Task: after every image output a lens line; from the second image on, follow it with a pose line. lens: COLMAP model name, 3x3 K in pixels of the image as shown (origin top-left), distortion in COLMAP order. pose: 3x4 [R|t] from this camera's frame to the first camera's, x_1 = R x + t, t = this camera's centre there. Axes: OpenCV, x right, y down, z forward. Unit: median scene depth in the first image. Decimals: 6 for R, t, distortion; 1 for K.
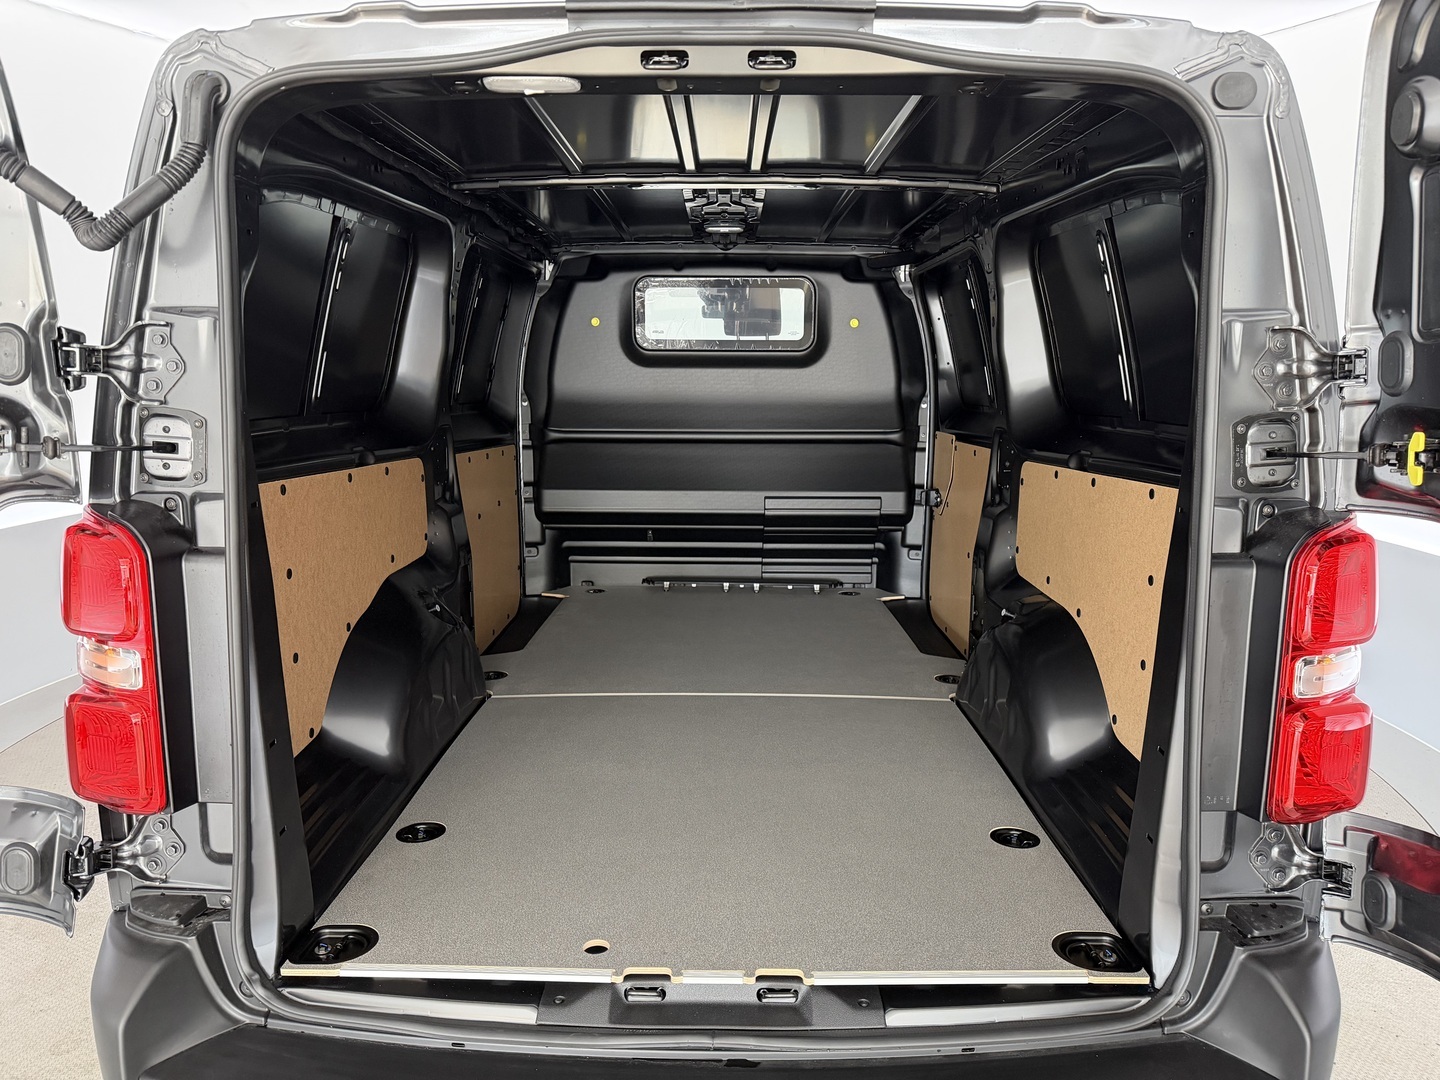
lens RADIAL K [[987.9, 0, 711.6], [0, 987.9, 573.5], [0, 0, 1]] dist [0.114827, -0.154478]
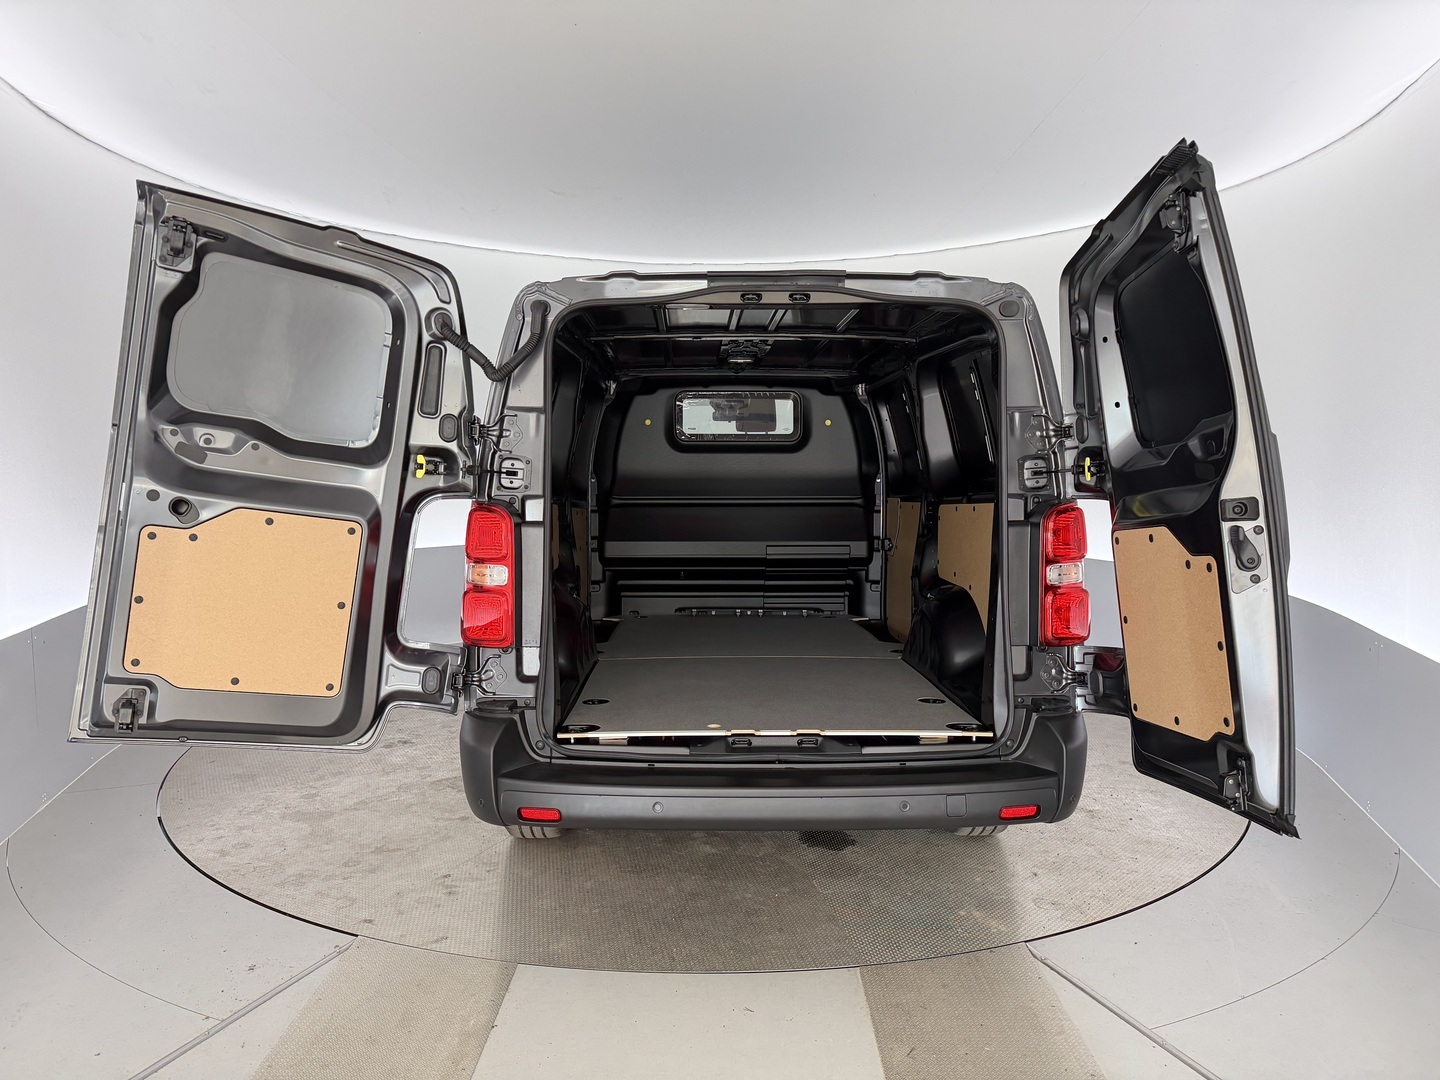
lens RADIAL K [[987.9, 0, 711.6], [0, 987.9, 573.5], [0, 0, 1]] dist [0.114827, -0.154478]
pose [[0.999374, -0.007524, 0.034580, -0.095720], [0.011173, 0.994241, -0.106585, 0.146039], [-0.033579, 0.106905, 0.993702, -0.496051]]
